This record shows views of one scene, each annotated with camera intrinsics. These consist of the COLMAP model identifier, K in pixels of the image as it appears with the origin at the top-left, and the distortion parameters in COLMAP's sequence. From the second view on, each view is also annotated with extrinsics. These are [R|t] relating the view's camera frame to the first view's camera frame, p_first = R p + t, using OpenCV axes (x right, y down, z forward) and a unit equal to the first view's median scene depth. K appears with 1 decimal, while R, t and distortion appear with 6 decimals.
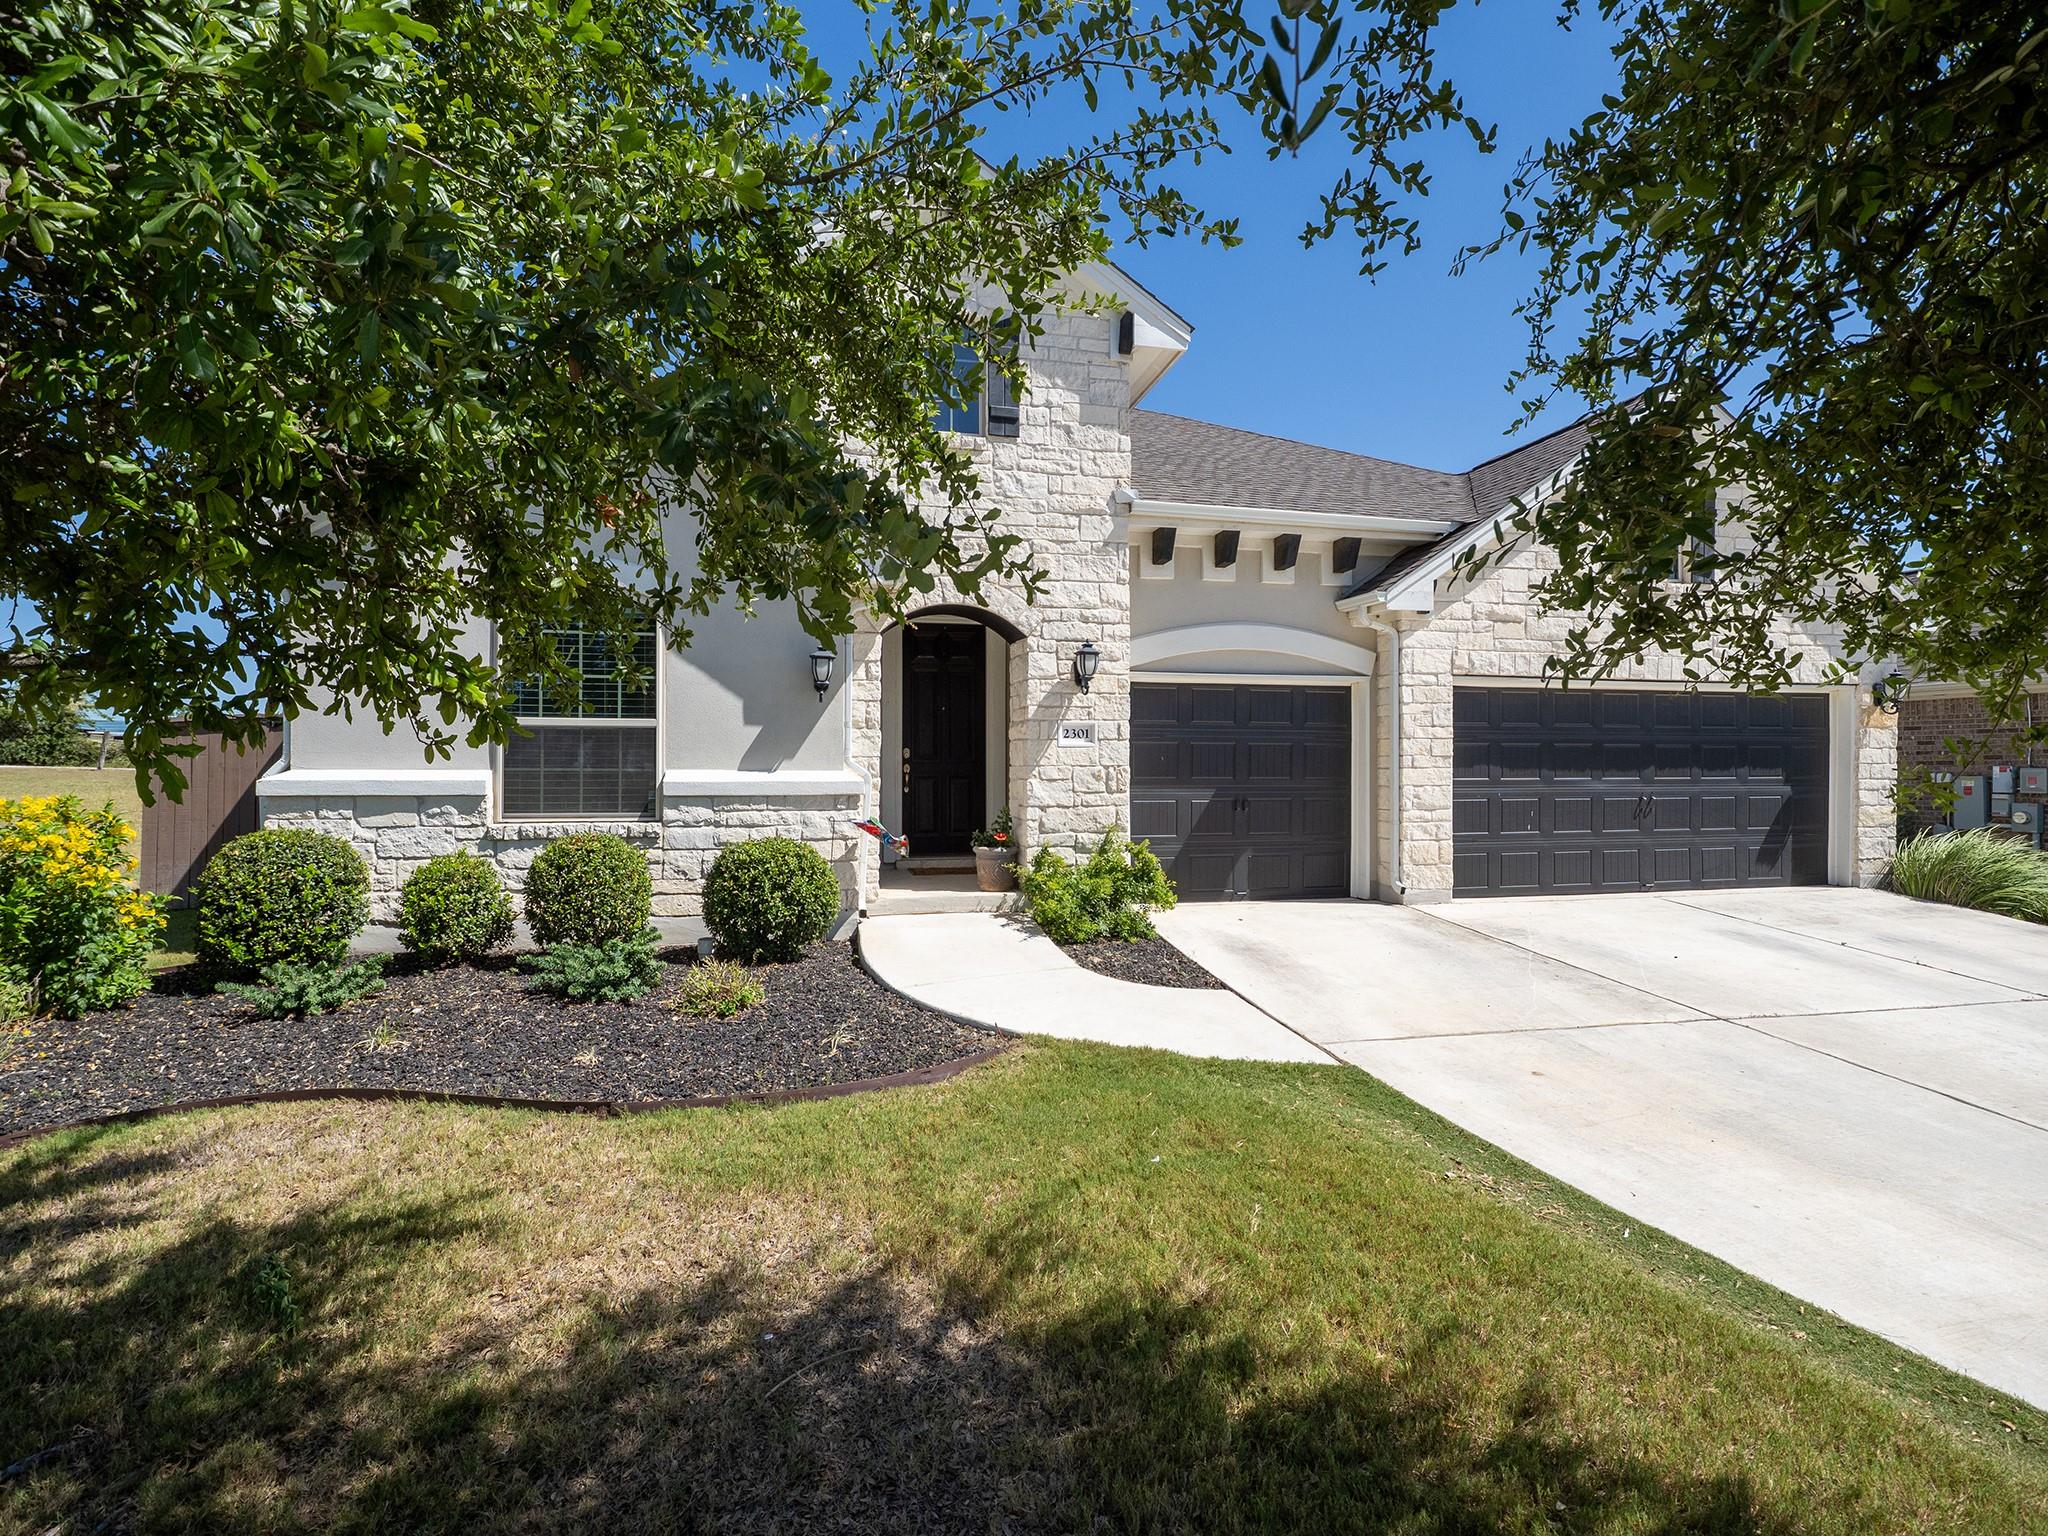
lens RADIAL K [[963.2, 0, 1023.4], [0, 963.2, 762.1], [0, 0, 1]] dist [0.000676, 0.000003]
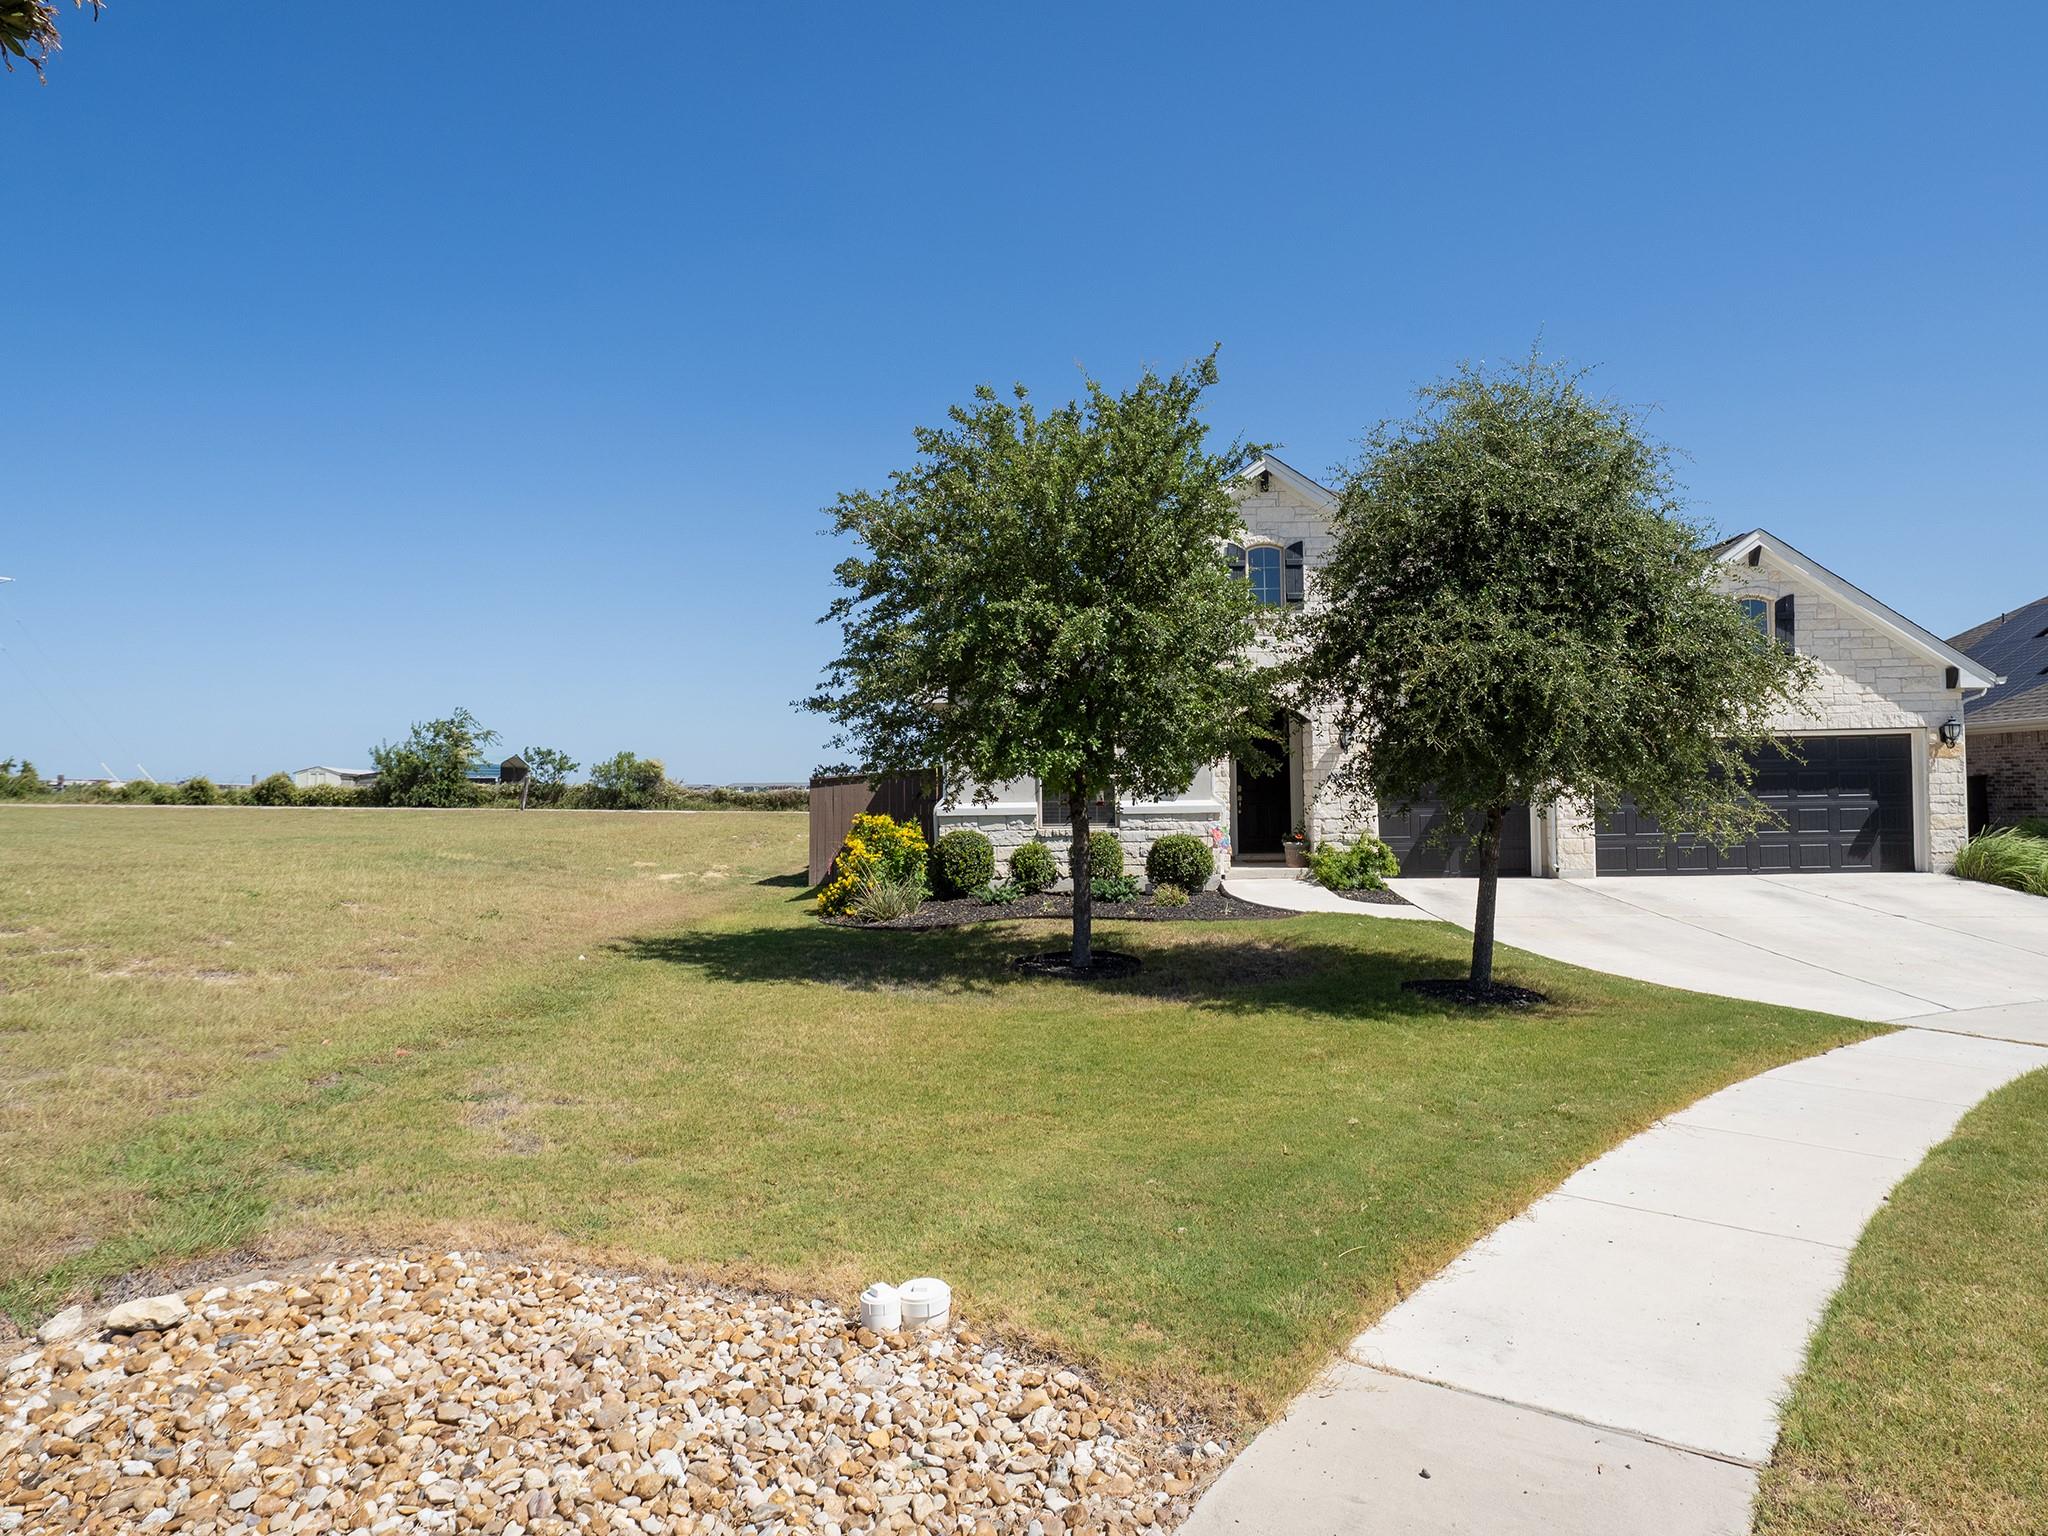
lens RADIAL K [[1300.1, 0, 1020.4], [0, 1300.1, 765.6], [0, 0, 1]] dist [0.002050, 0.001053]
pose [[0.967838, -0.022201, -0.250595, 0.086551], [0.017610, 0.999634, -0.020549, -0.012093], [0.250959, 0.015475, 0.967874, -1.503121]]
